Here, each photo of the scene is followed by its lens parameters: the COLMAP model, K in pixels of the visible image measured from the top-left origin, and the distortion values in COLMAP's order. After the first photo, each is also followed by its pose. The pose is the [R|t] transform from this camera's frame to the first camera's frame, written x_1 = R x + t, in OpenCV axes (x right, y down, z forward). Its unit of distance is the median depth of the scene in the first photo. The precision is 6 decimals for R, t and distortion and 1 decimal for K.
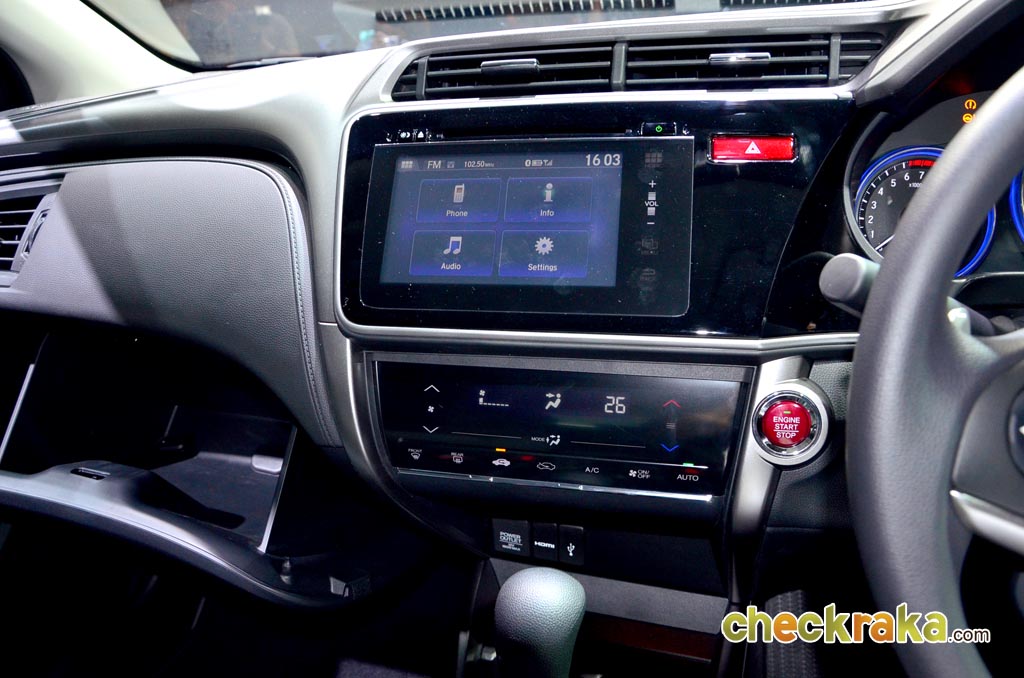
lens RADIAL K [[755.5, 0, 512.0], [0, 755.5, 339.0], [0, 0, 1]] dist [-0.077476, 0.000835]
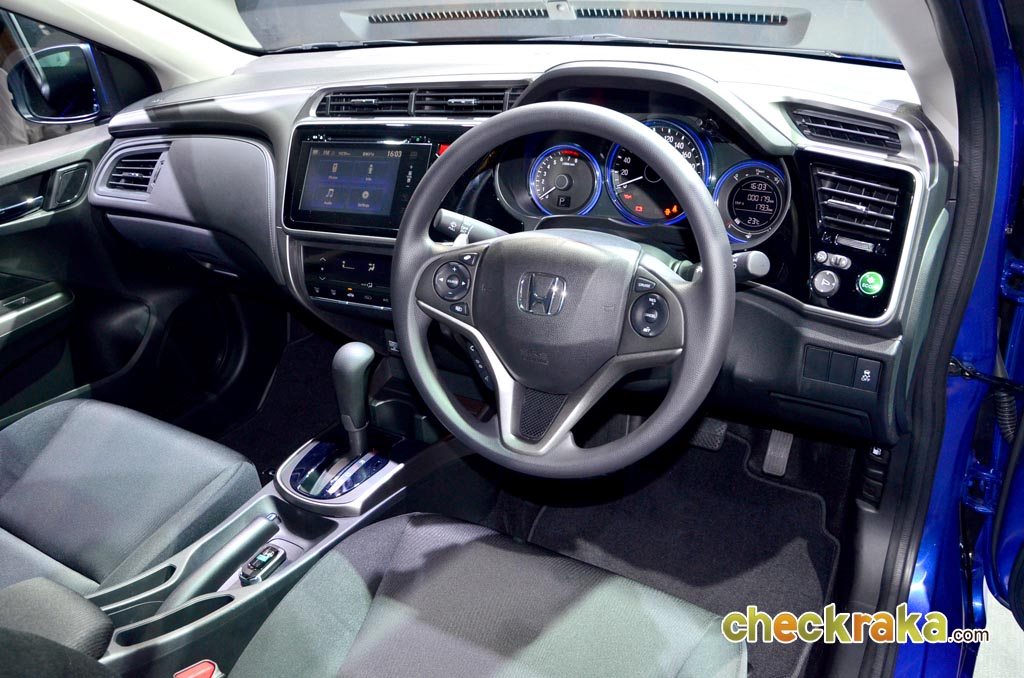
lens RADIAL K [[828.6, 0, 512.0], [0, 828.6, 339.0], [0, 0, 1]] dist [-0.005295, -0.001538]
pose [[0.974060, 0.065578, -0.216579, 0.926027], [-0.038347, 0.991081, 0.127627, -0.031062], [0.223017, -0.116011, 0.967887, -1.168398]]
